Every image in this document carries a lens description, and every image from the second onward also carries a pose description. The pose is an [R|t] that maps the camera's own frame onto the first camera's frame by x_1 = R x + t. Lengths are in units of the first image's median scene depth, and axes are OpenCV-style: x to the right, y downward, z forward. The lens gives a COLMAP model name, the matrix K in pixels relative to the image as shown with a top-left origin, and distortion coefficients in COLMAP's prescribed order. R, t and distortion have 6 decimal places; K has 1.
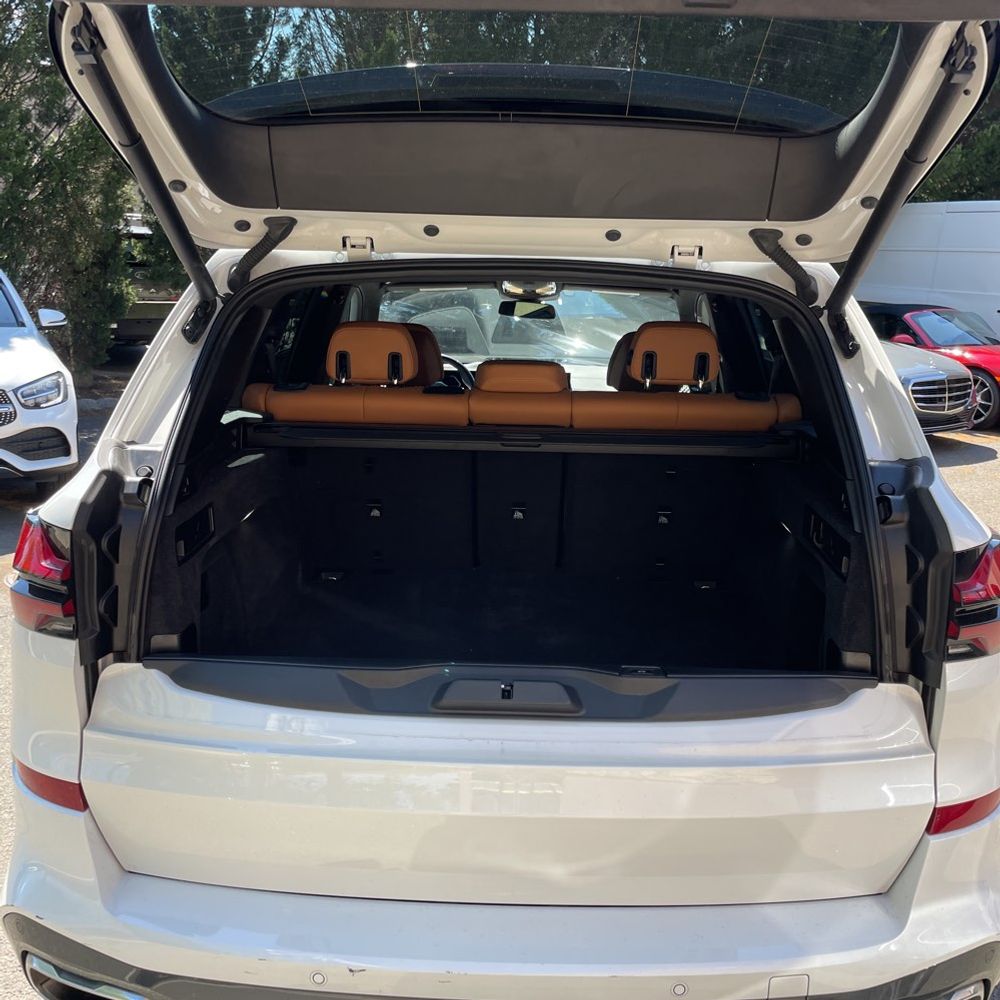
lens RADIAL K [[1016.4, 0, 512.3], [0, 1016.4, 502.4], [0, 0, 1]] dist [0.105907, -0.152076]
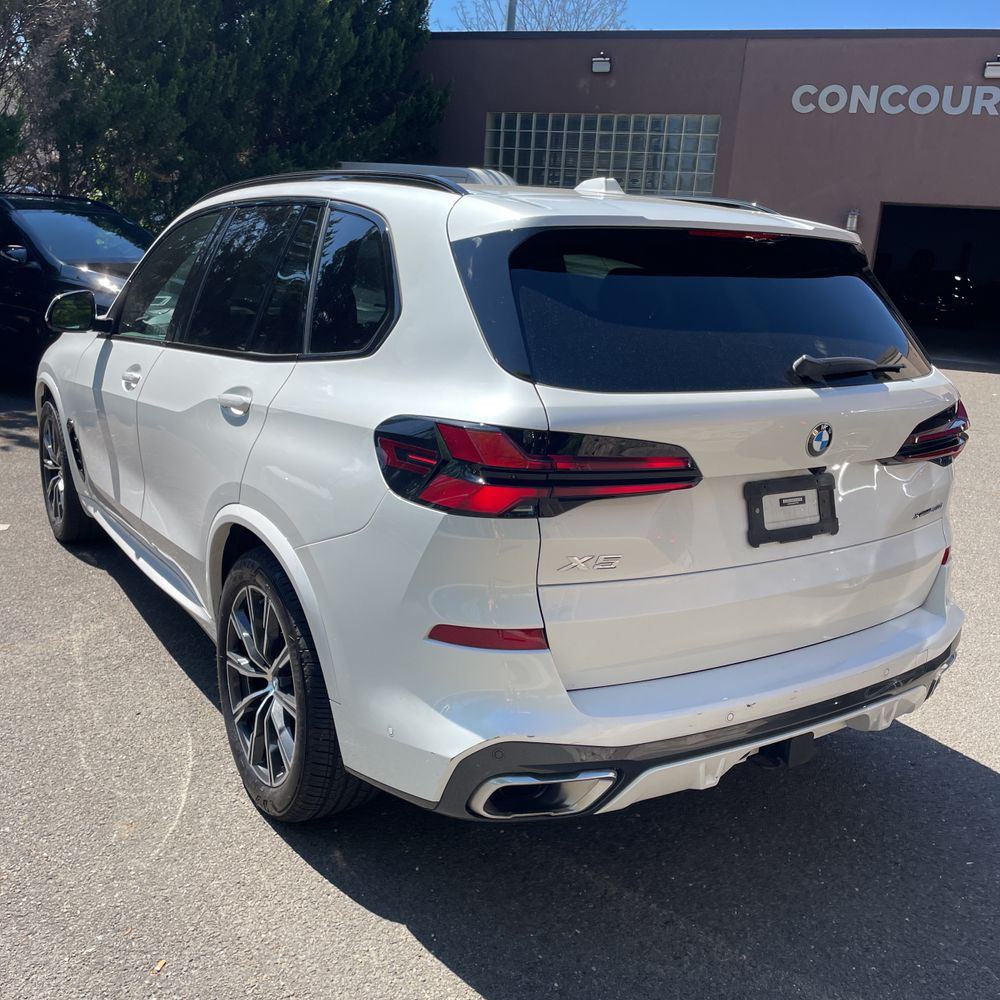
lens RADIAL K [[1025.1, 0, 488.5], [0, 1025.1, 500.6], [0, 0, 1]] dist [0.105289, -0.159900]
pose [[0.825512, -0.119566, 0.551574, -0.220833], [0.094658, 0.992790, 0.073541, 0.002300], [-0.556390, -0.008498, 0.830878, -0.005248]]
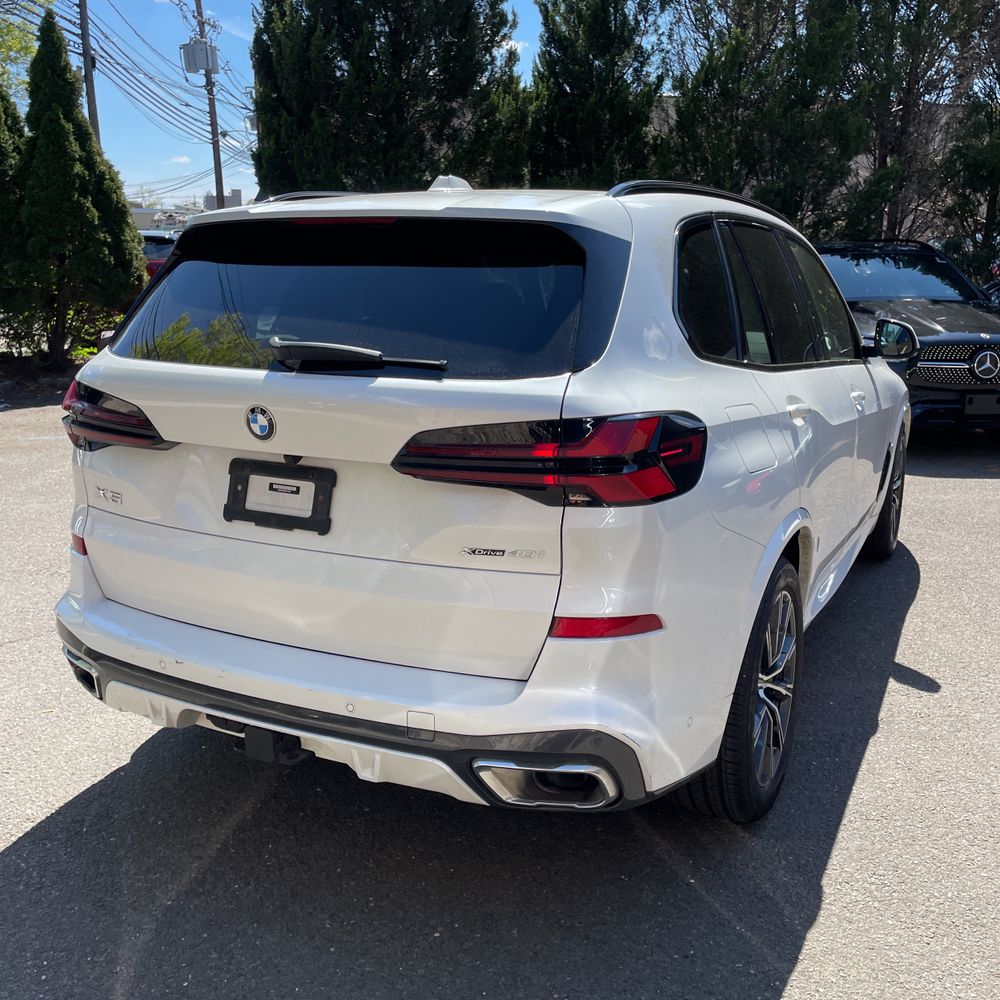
lens RADIAL K [[1025.1, 0, 488.5], [0, 1025.1, 500.6], [0, 0, 1]] dist [0.105289, -0.159900]
pose [[0.893439, 0.080064, -0.441992, 0.167502], [-0.082864, 0.996476, 0.013003, 0.025823], [0.441476, 0.025008, 0.896925, -0.038398]]
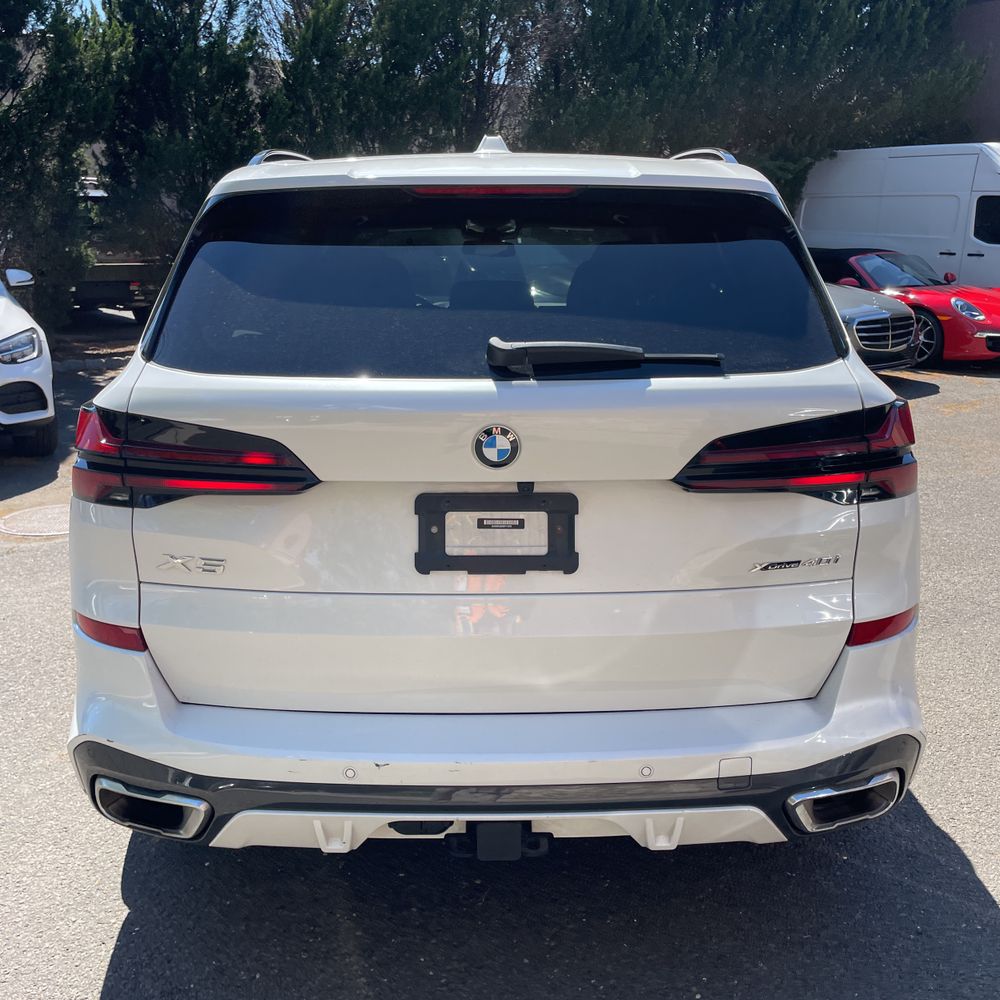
lens RADIAL K [[1025.1, 0, 488.5], [0, 1025.1, 500.6], [0, 0, 1]] dist [0.105289, -0.159900]
pose [[0.999368, -0.029560, 0.019754, -0.006925], [0.028955, 0.999122, 0.030269, 0.019052], [-0.020631, -0.029678, 0.999347, -0.037049]]
